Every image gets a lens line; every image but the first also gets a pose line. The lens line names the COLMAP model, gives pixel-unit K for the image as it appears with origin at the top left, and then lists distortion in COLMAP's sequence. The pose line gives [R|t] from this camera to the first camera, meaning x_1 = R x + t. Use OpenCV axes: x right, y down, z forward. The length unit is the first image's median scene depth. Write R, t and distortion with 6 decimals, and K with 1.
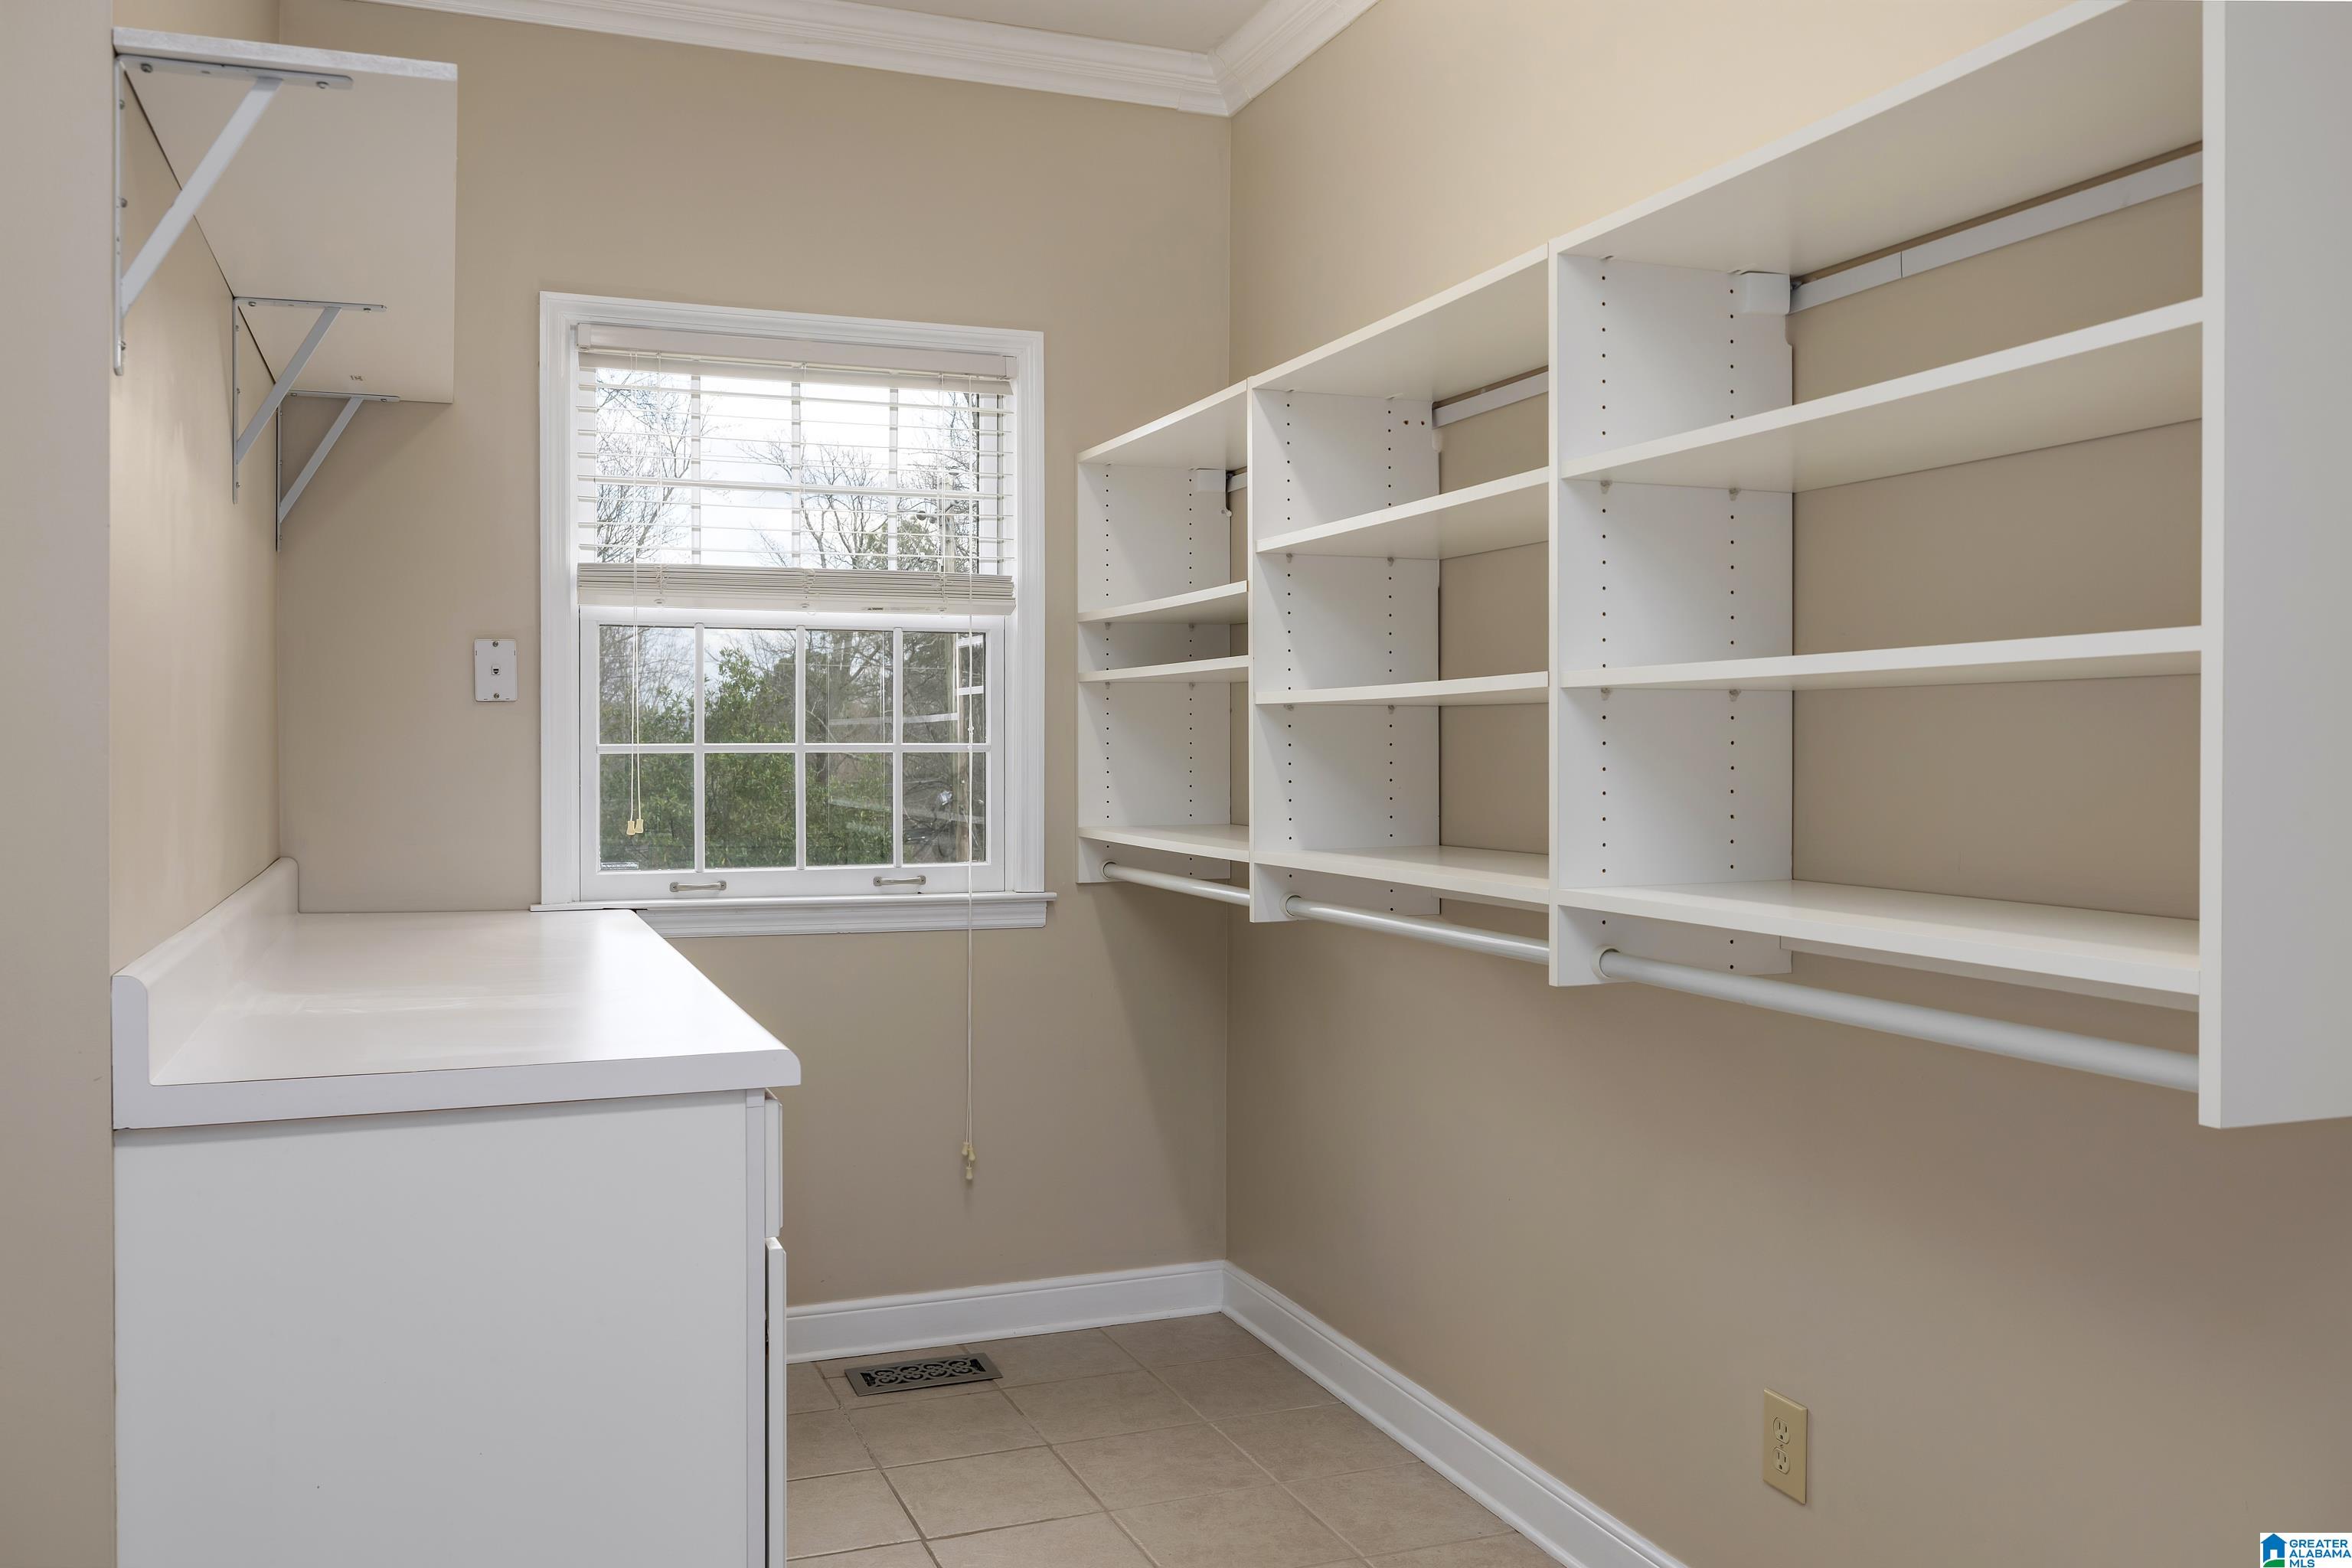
lens RADIAL K [[1859.6, 0, 1175.5], [0, 1859.6, 754.1], [0, 0, 1]] dist [0.001757, 0.003654]
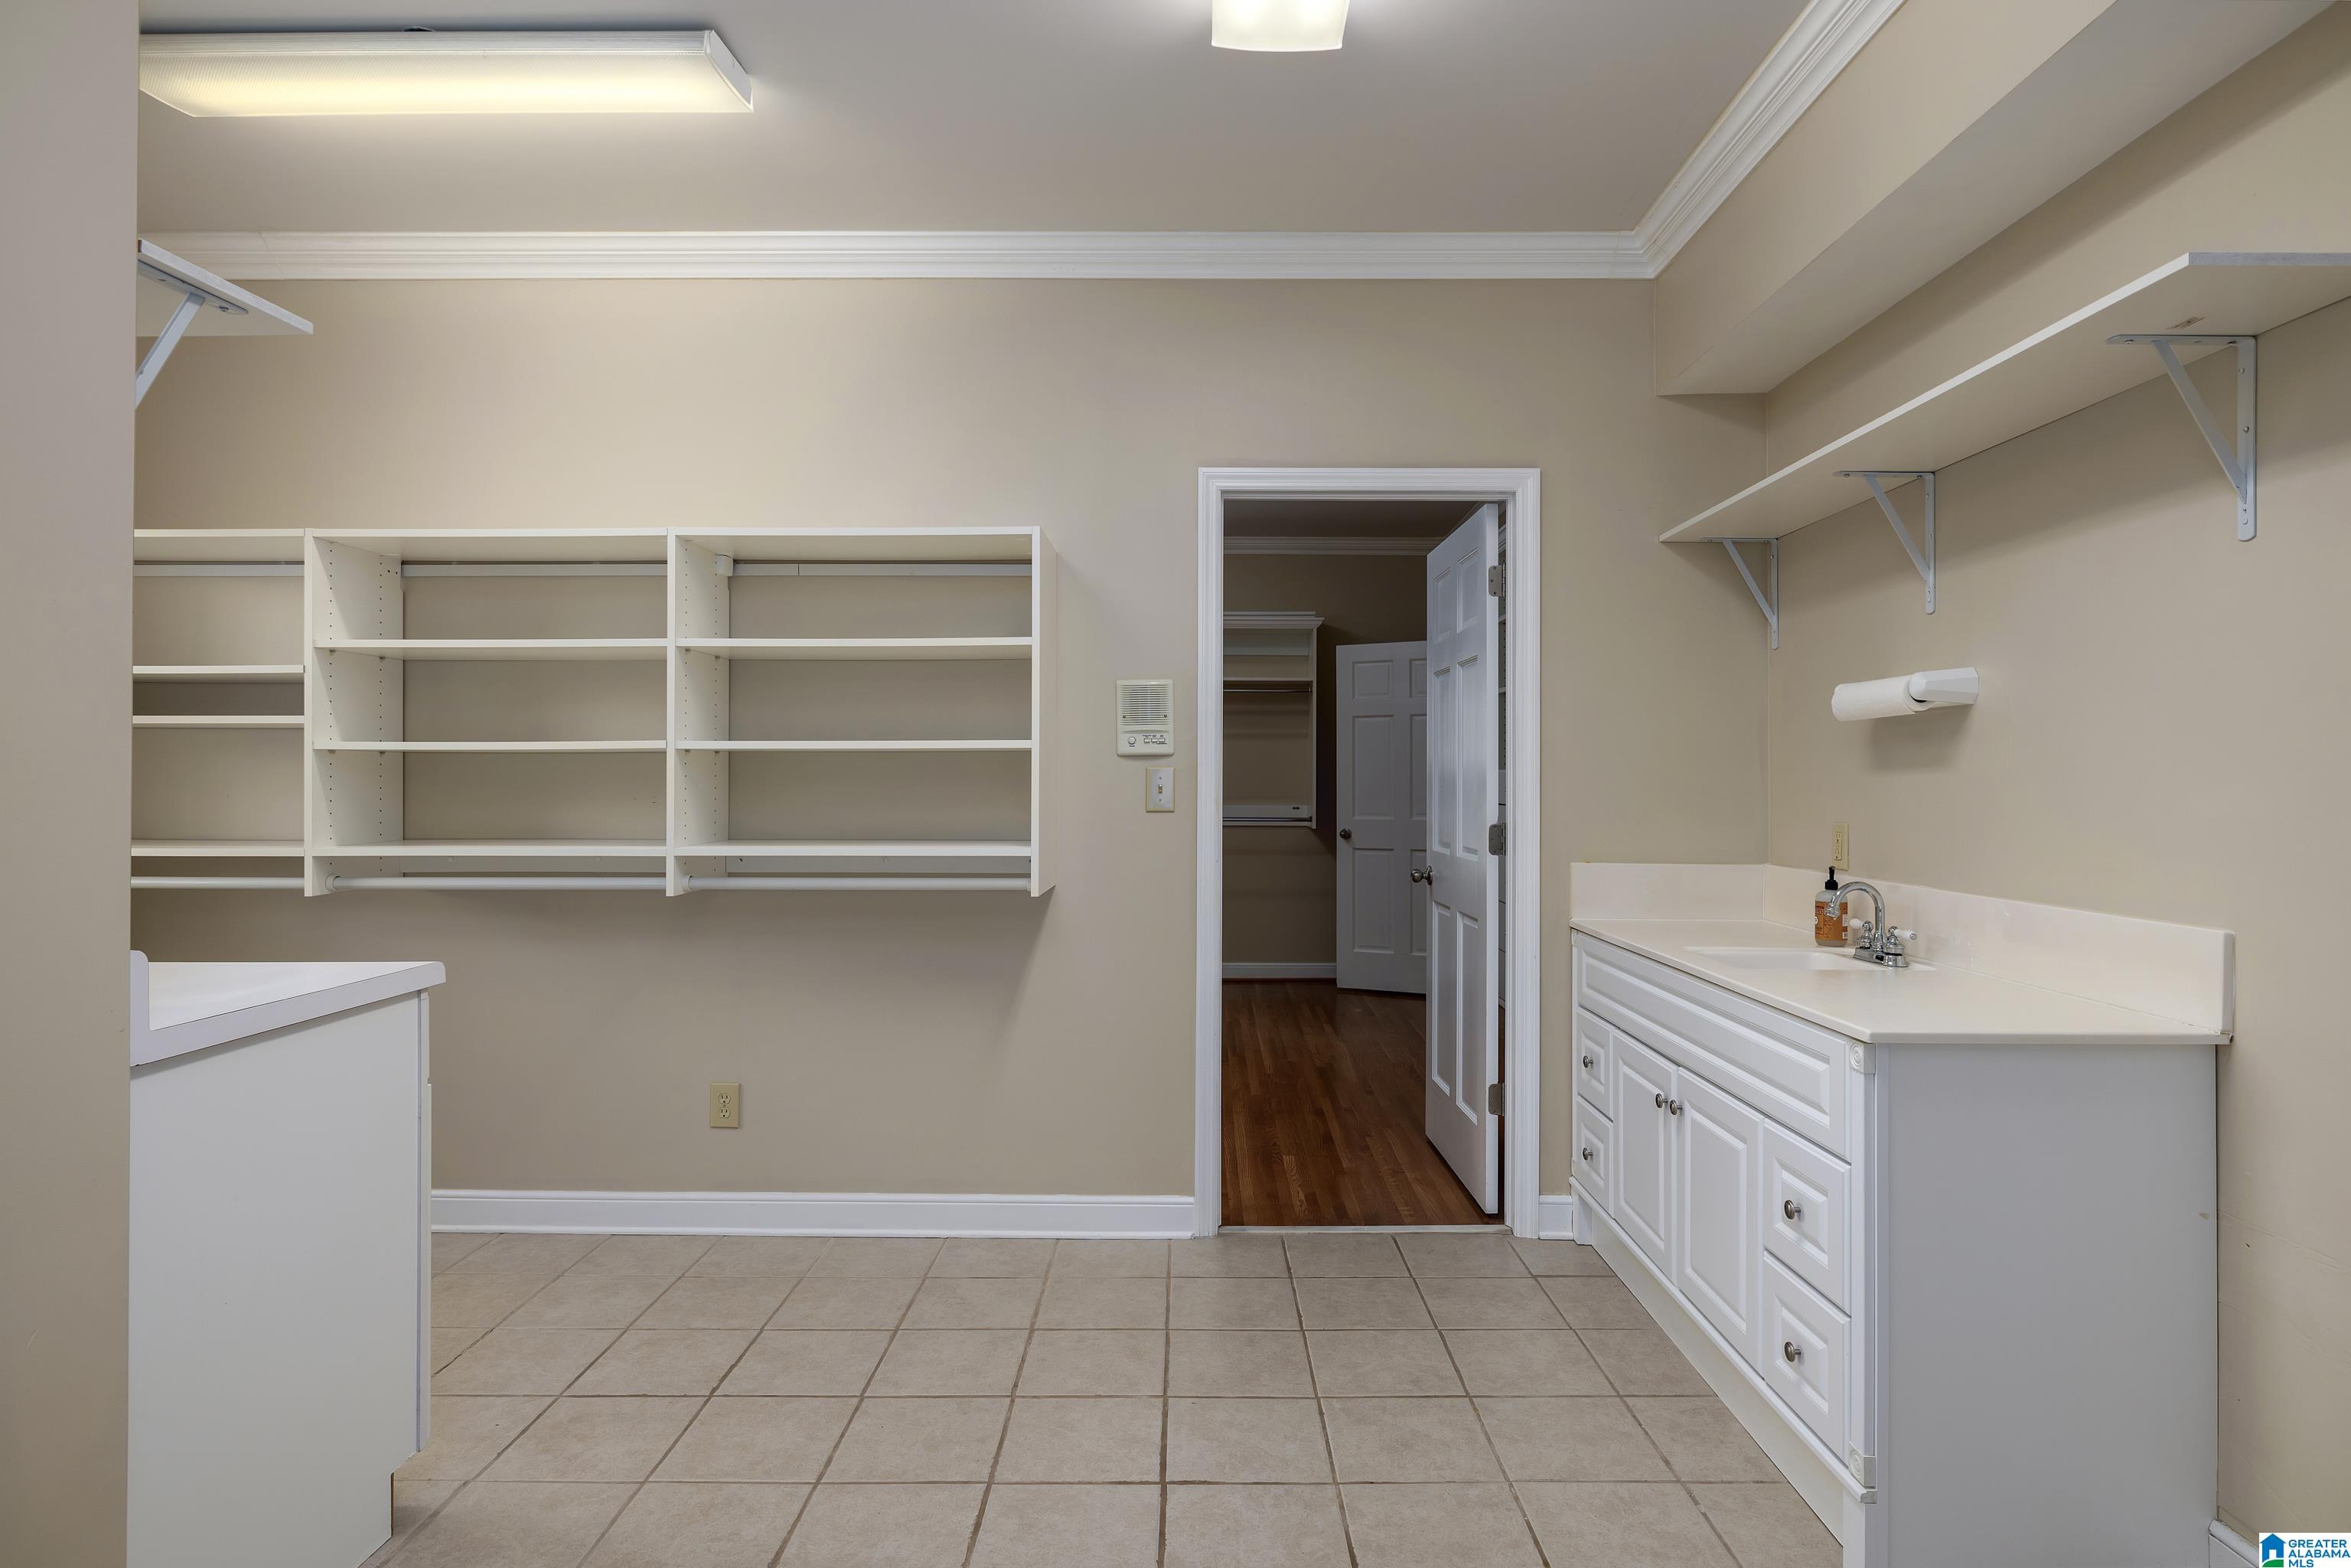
lens RADIAL K [[1263.6, 0, 1175.5], [0, 1263.6, 784.0], [0, 0, 1]] dist [0.000571, -0.000081]
pose [[0.374672, -0.005356, 0.927142, -0.826351], [0.003758, 0.999984, 0.004258, -0.001156], [-0.927150, 0.001889, 0.374686, -0.020979]]
